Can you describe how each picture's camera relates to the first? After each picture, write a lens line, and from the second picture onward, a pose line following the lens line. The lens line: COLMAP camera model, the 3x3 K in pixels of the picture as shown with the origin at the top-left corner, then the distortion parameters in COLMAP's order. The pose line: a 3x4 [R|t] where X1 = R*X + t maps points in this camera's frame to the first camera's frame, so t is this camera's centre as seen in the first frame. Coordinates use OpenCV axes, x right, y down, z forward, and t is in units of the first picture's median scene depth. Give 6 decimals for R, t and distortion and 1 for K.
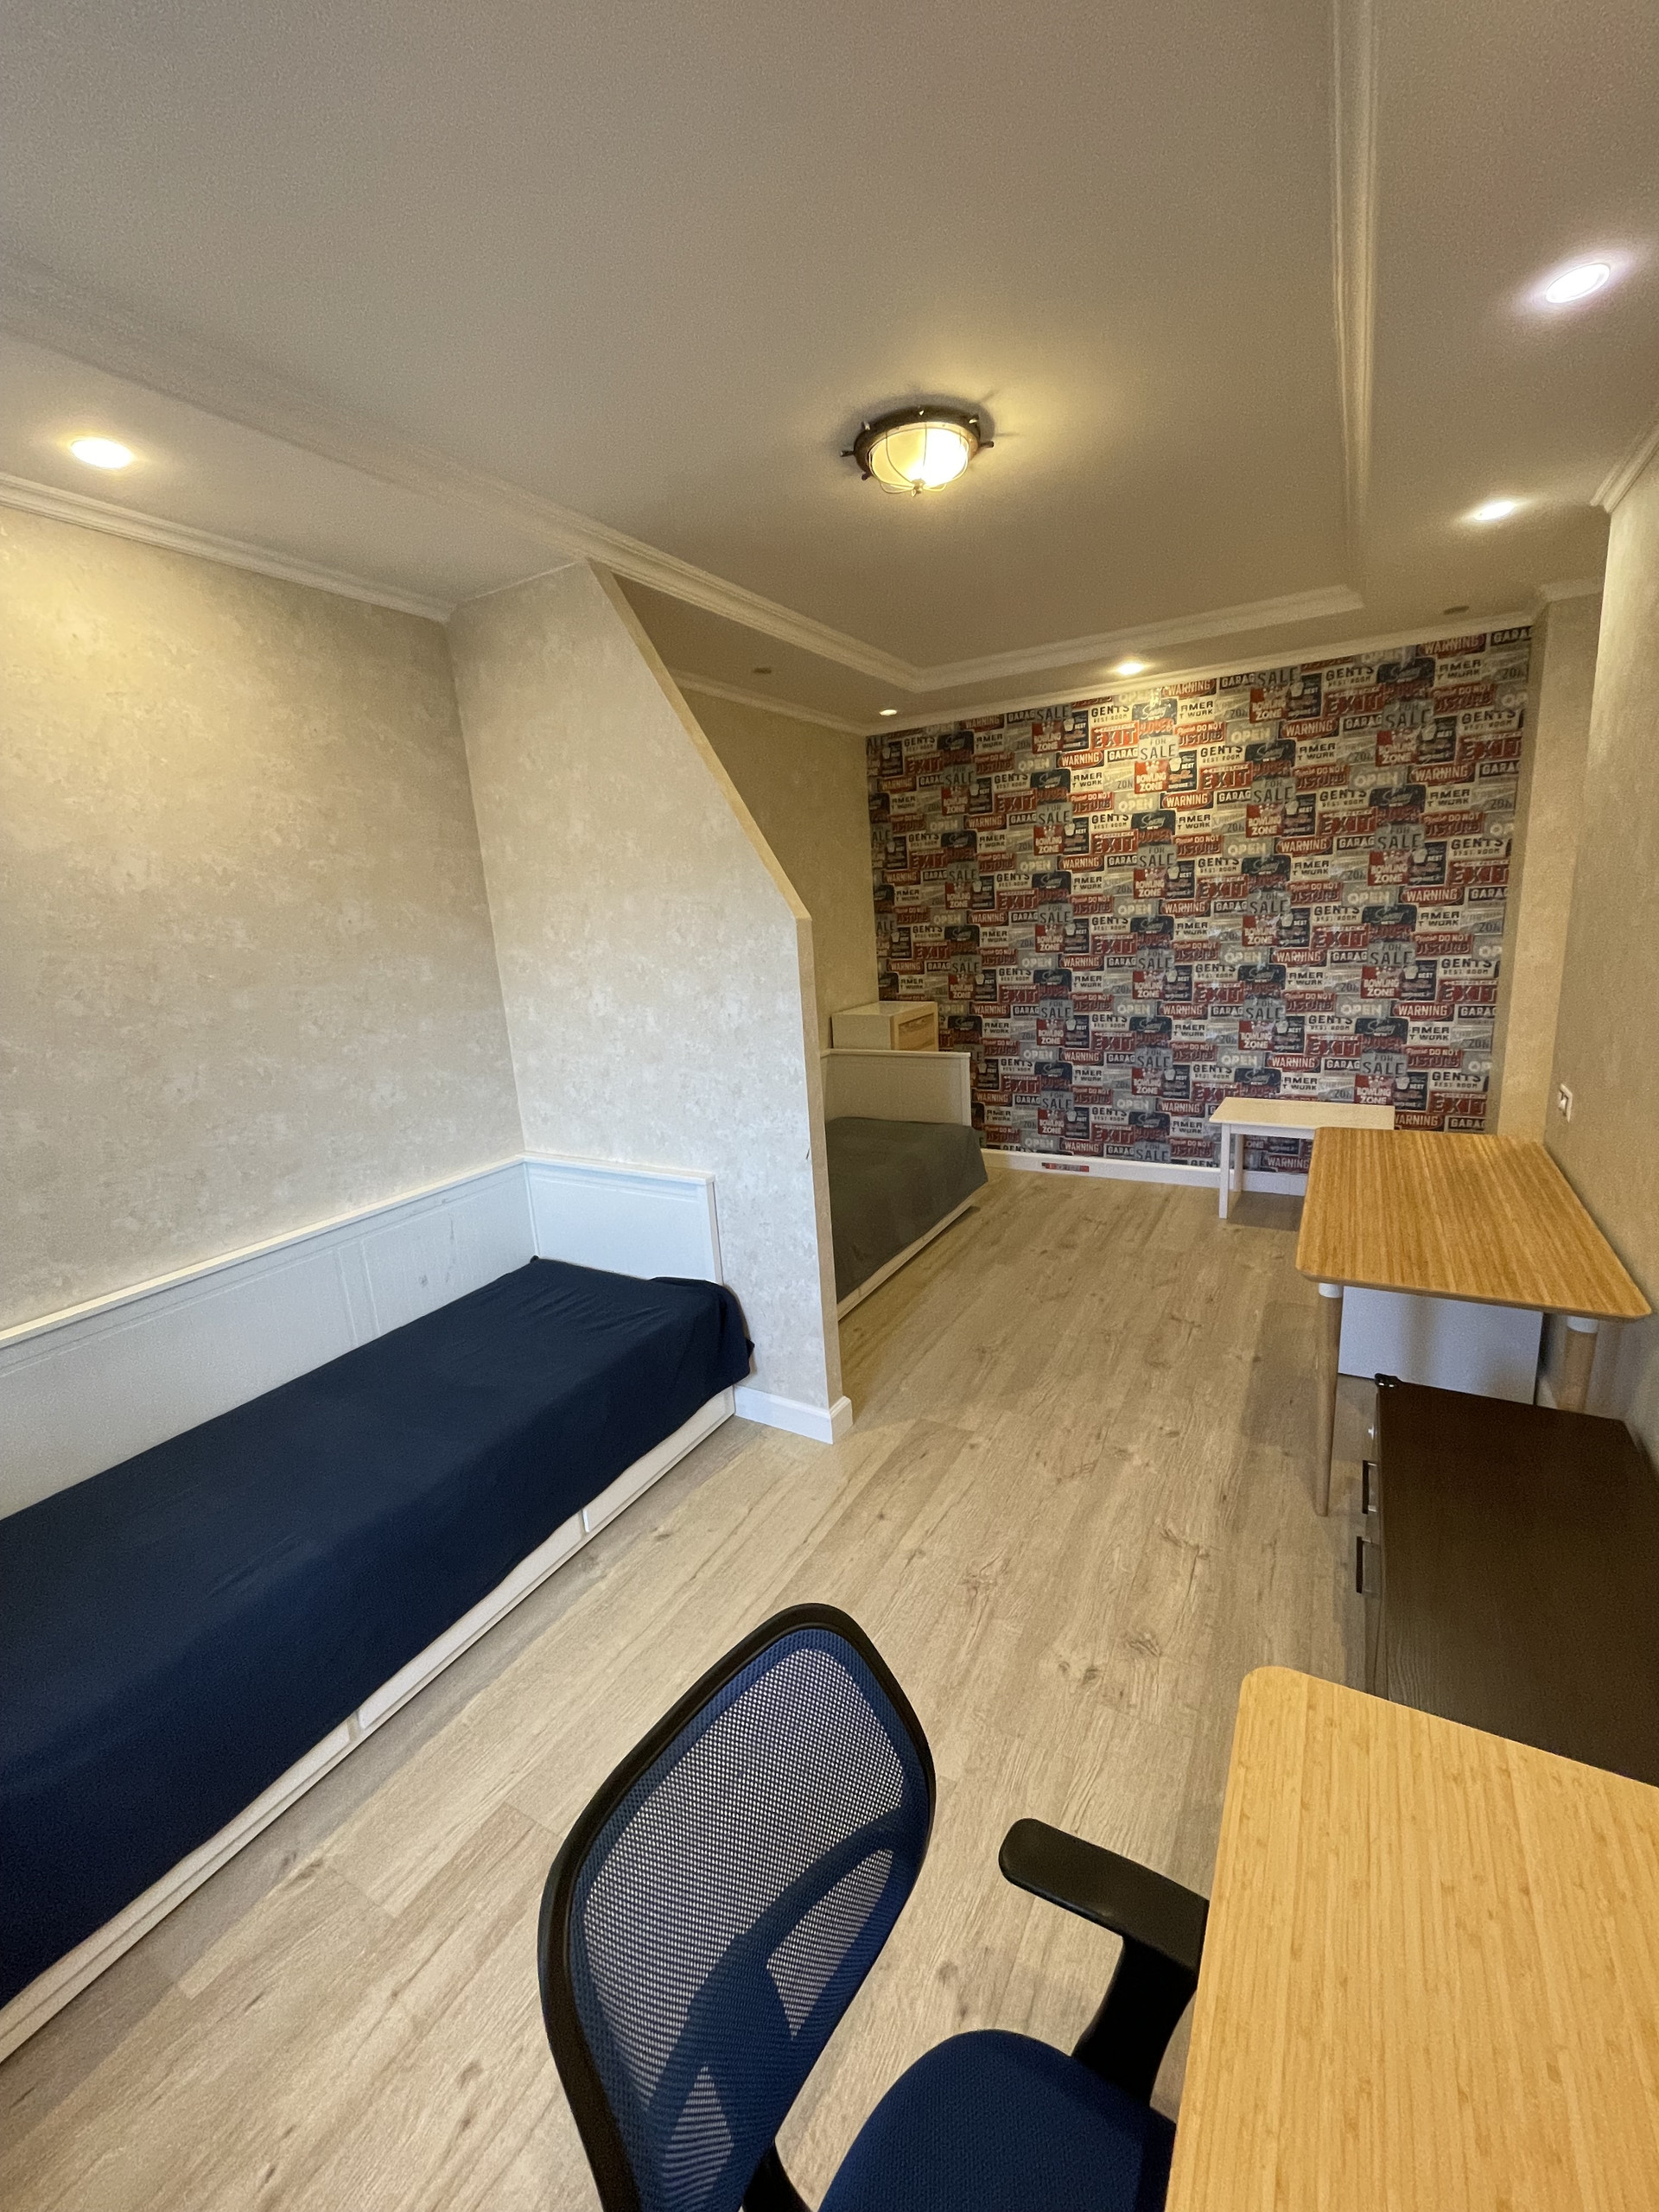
lens RADIAL K [[905.3, 0, 818.4], [0, 905.3, 1117.6], [0, 0, 1]] dist [-0.004592, -0.000344]
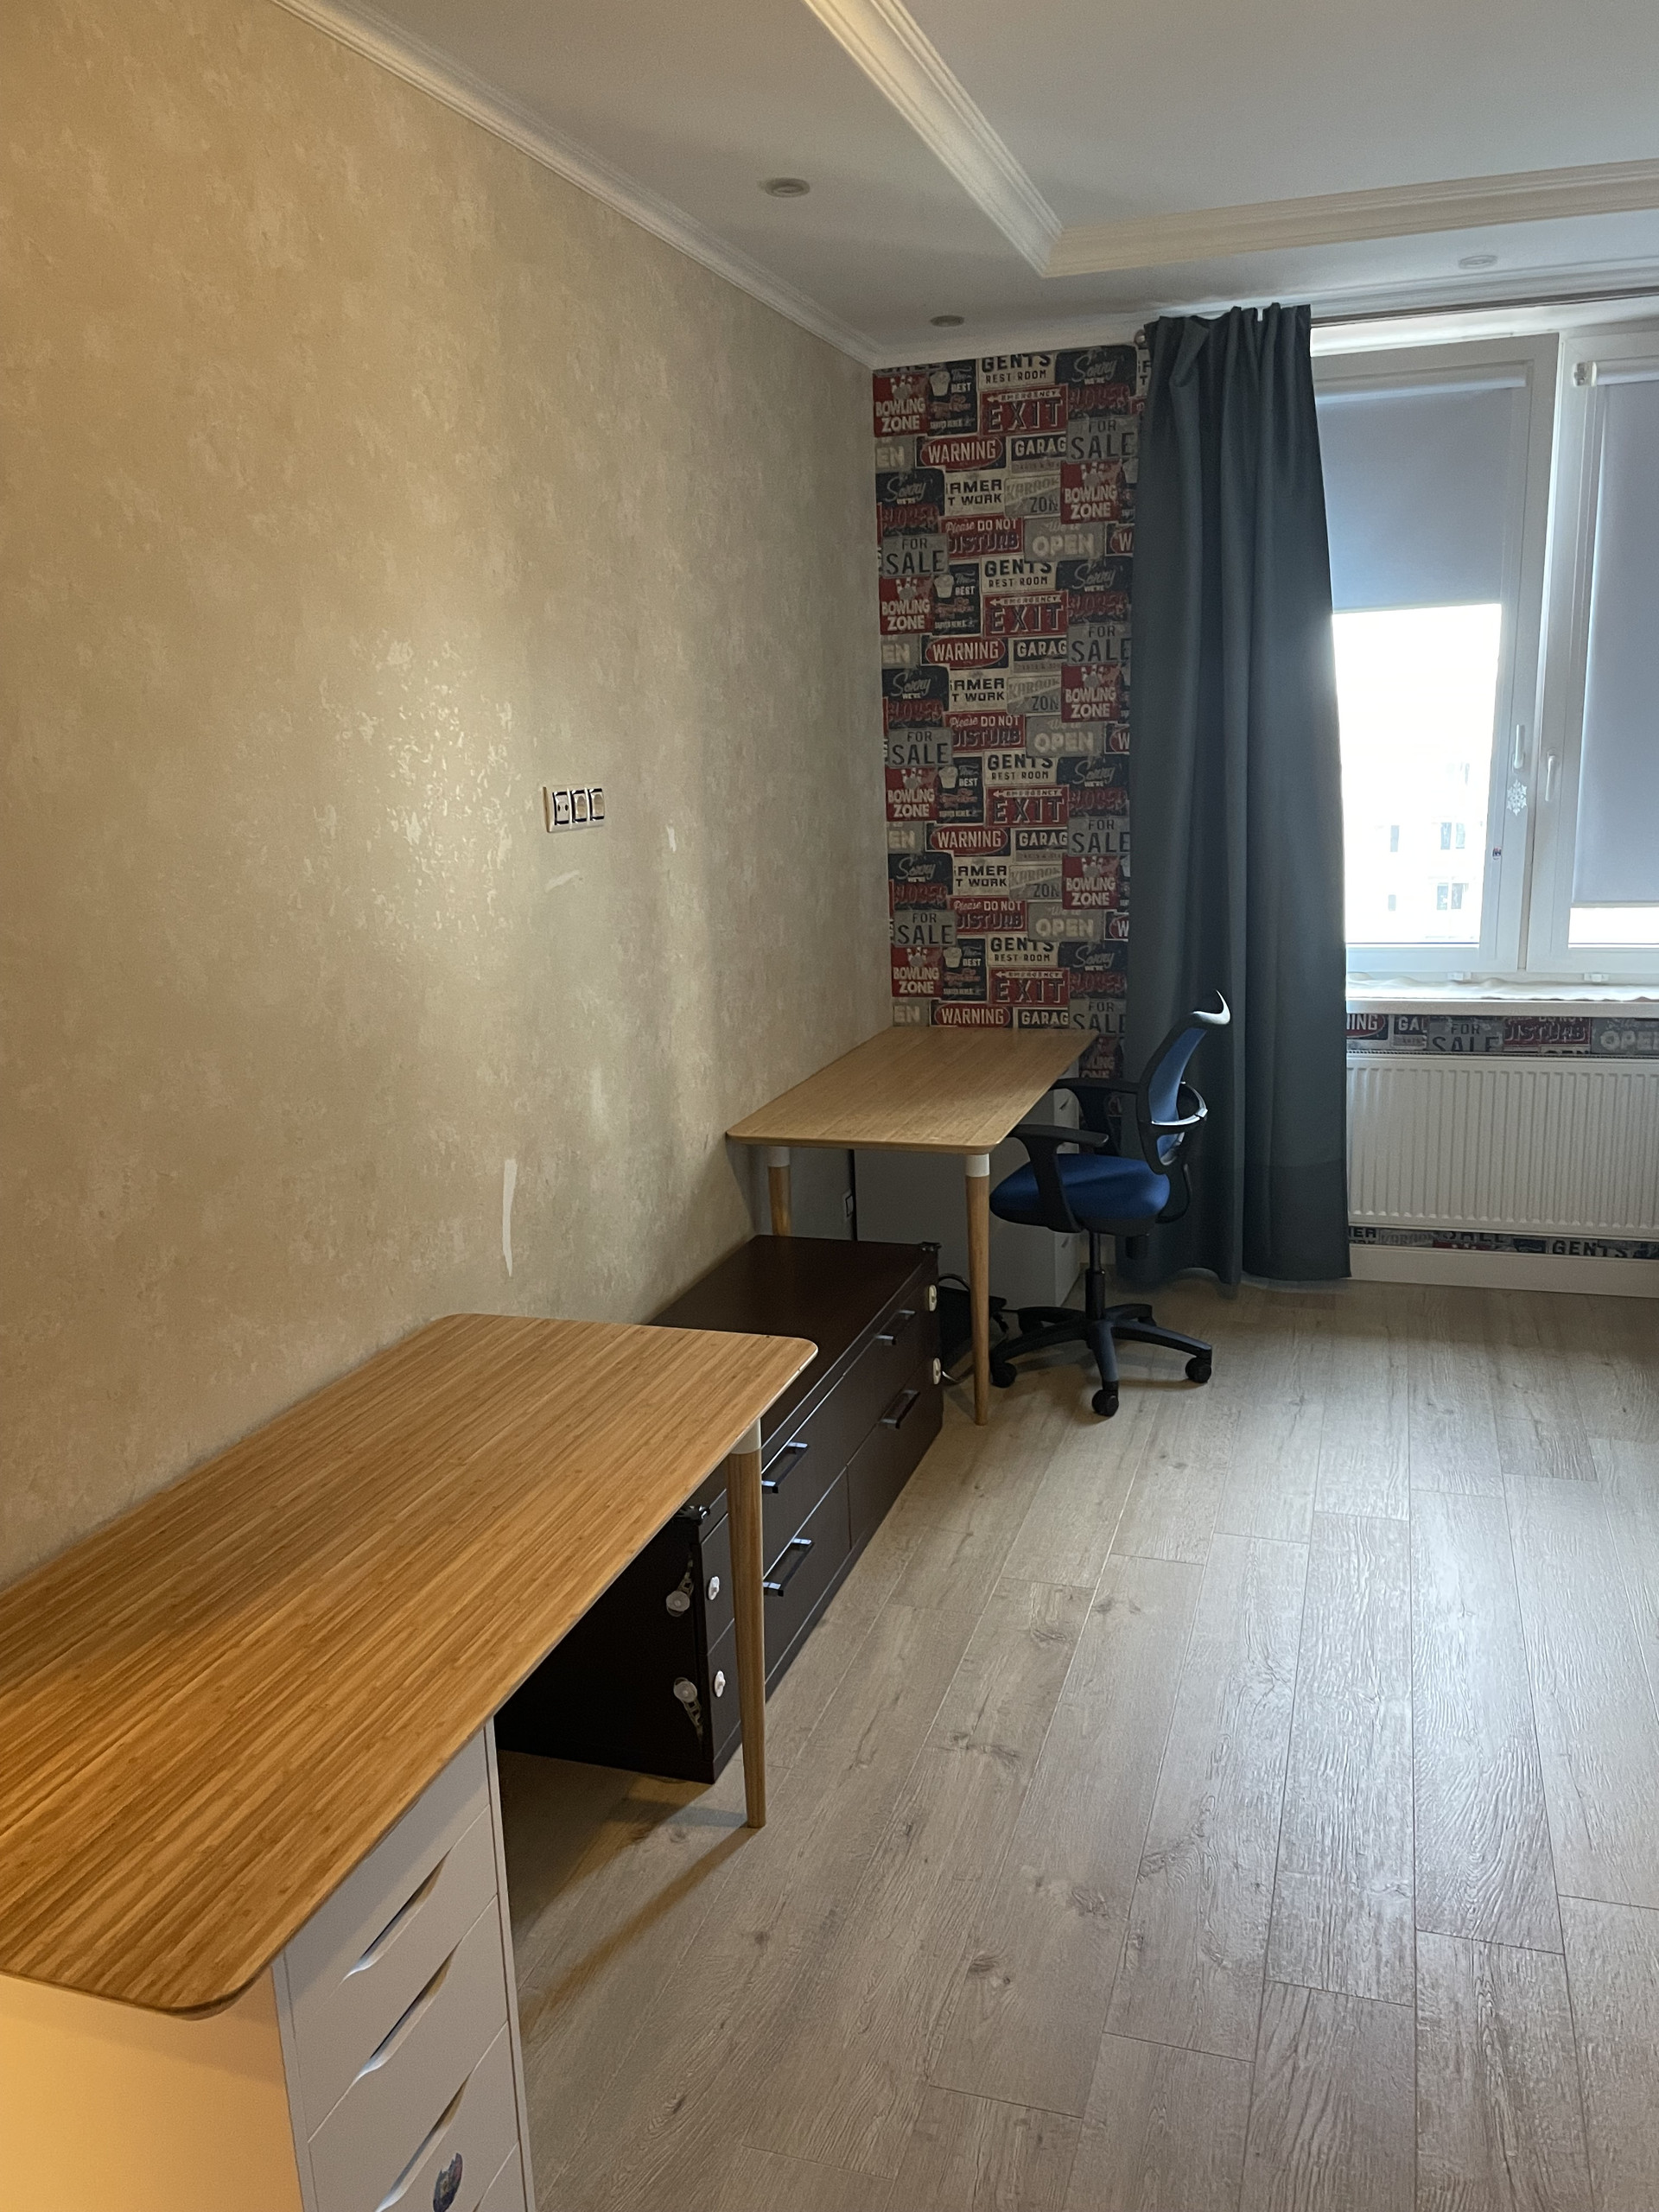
lens RADIAL K [[1671.0, 0, 841.1], [0, 1671.0, 1109.0], [0, 0, 1]] dist [0.058226, -0.014103]
pose [[-0.972520, 0.146283, -0.181126, 0.481760], [0.051401, 0.893671, 0.445769, -0.345830], [0.227076, 0.424209, -0.876632, 1.346186]]
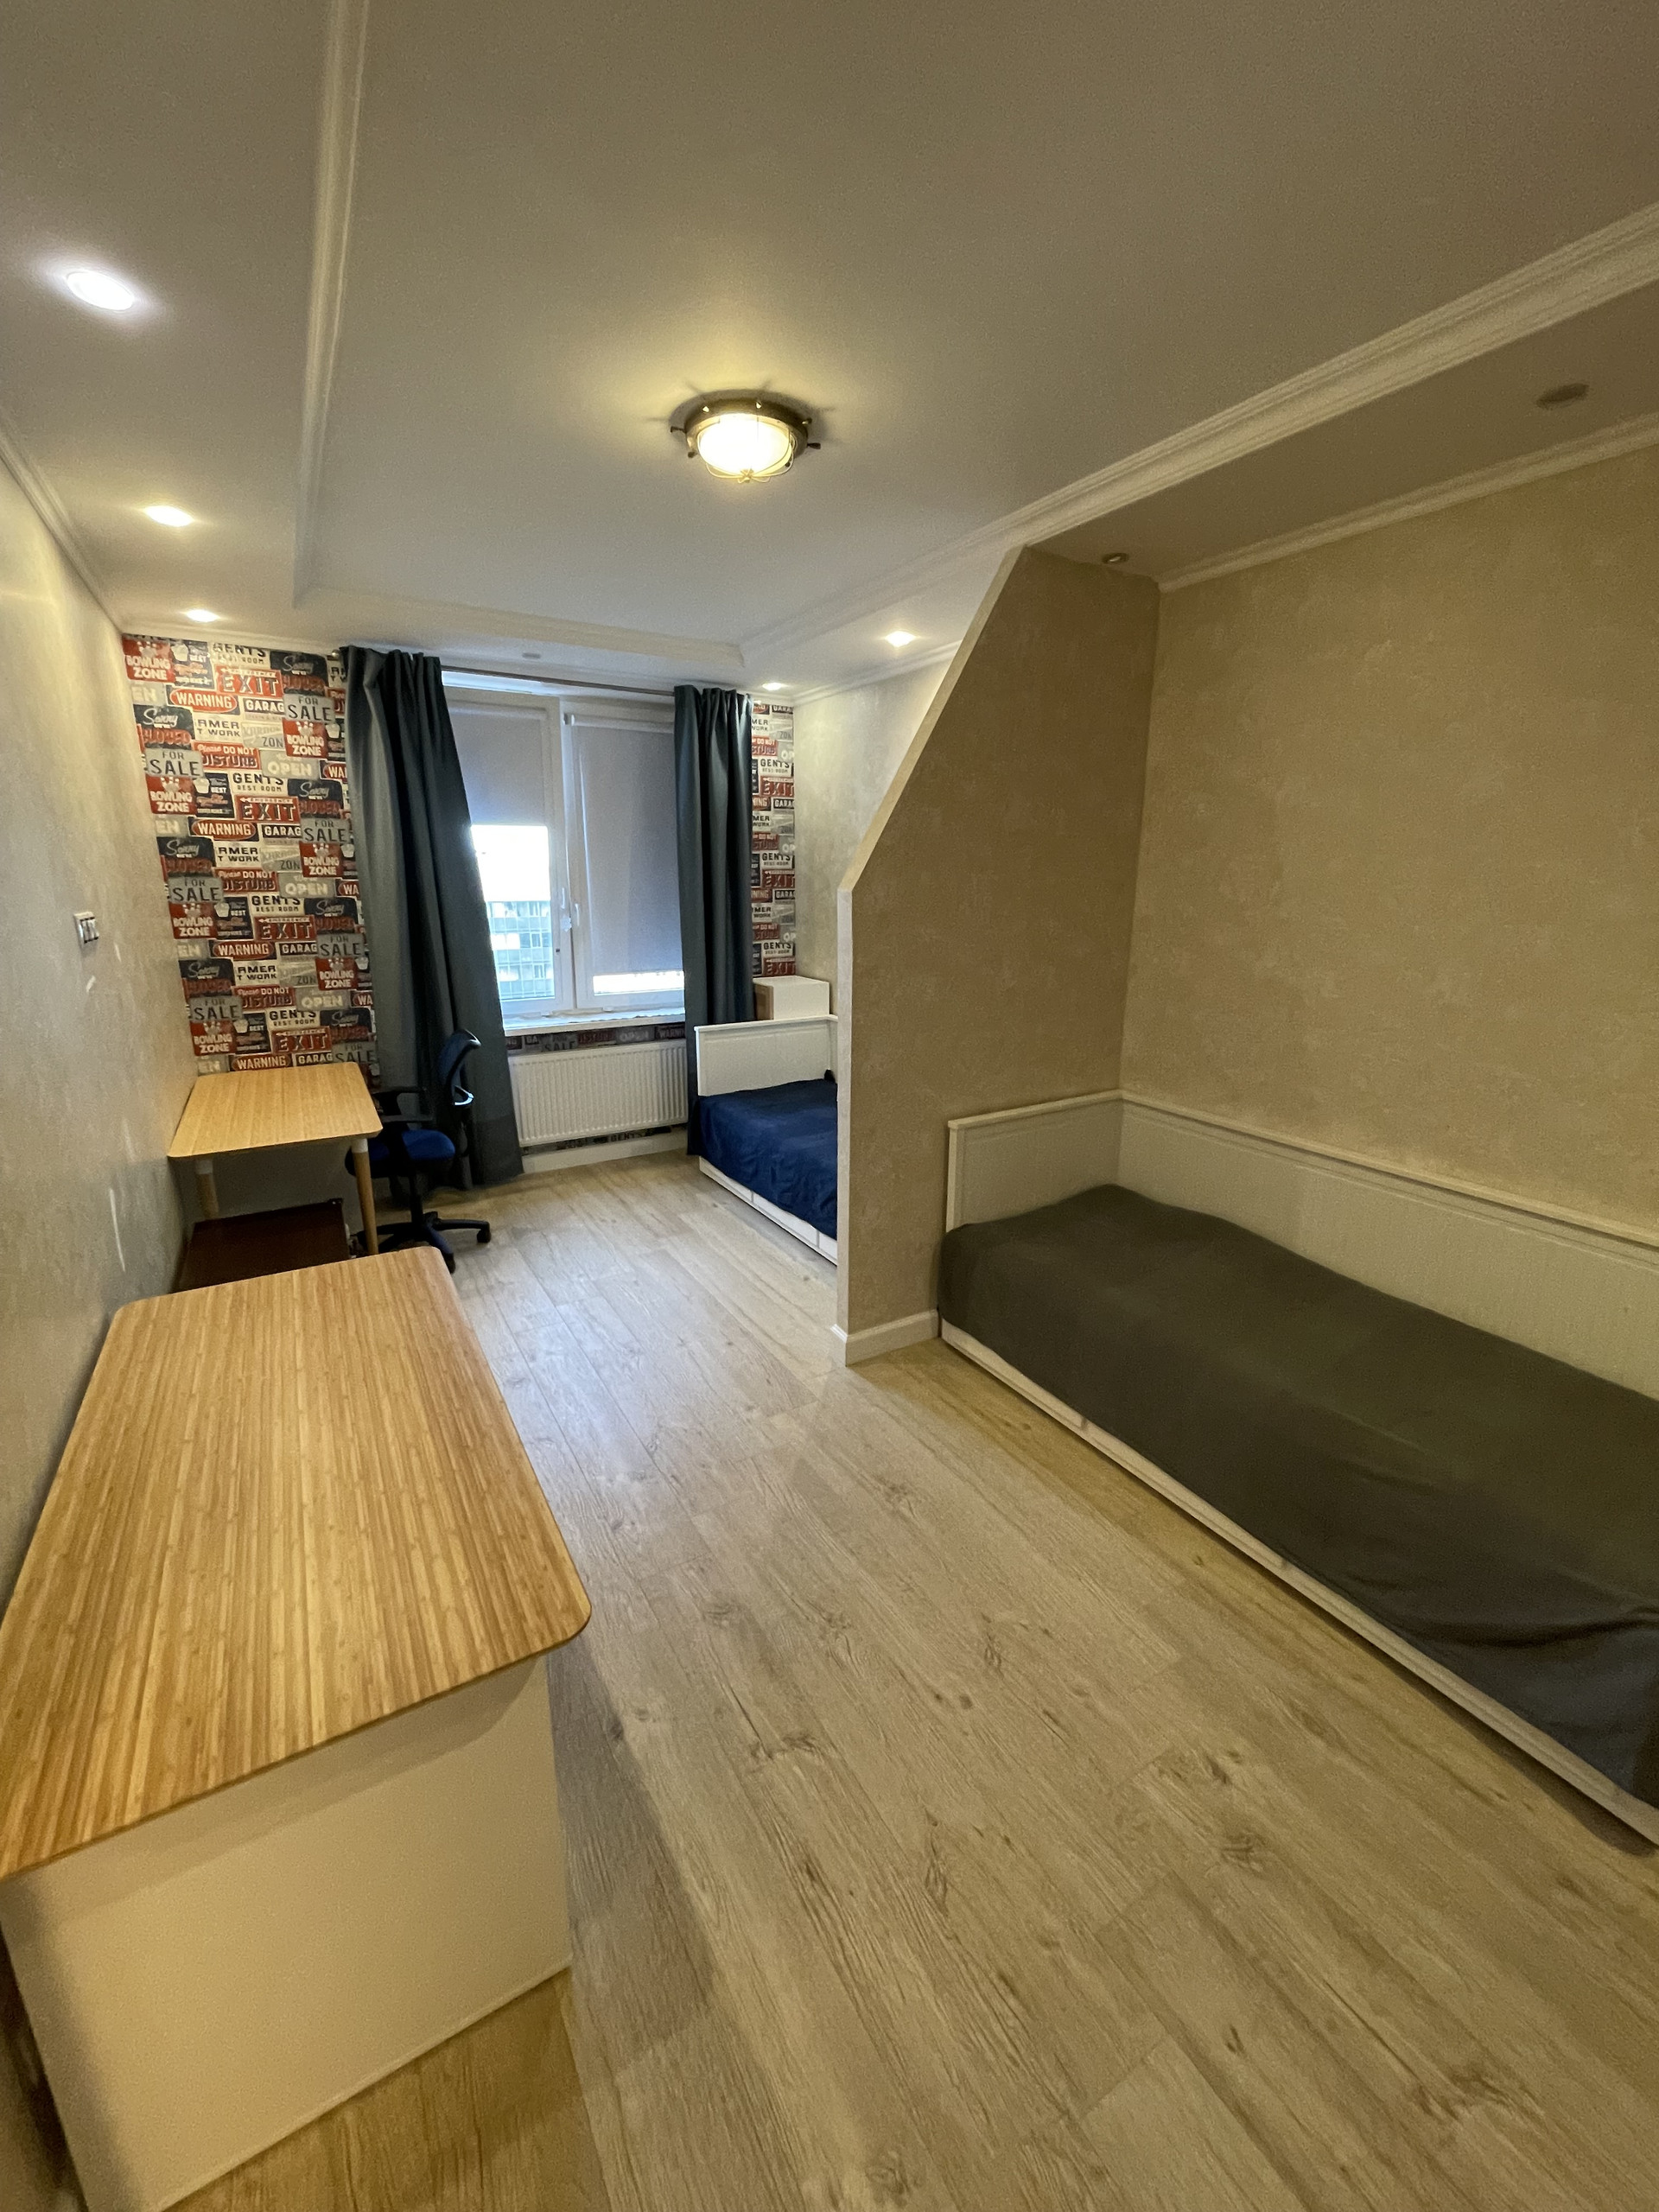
lens RADIAL K [[905.3, 0, 829.8], [0, 905.3, 1100.3], [0, 0, 1]] dist [-0.004592, -0.000344]
pose [[-0.493559, 0.278176, -0.824025, 0.780248], [-0.167890, 0.899173, 0.404105, -0.344226], [0.853354, 0.337795, -0.397091, 1.210933]]
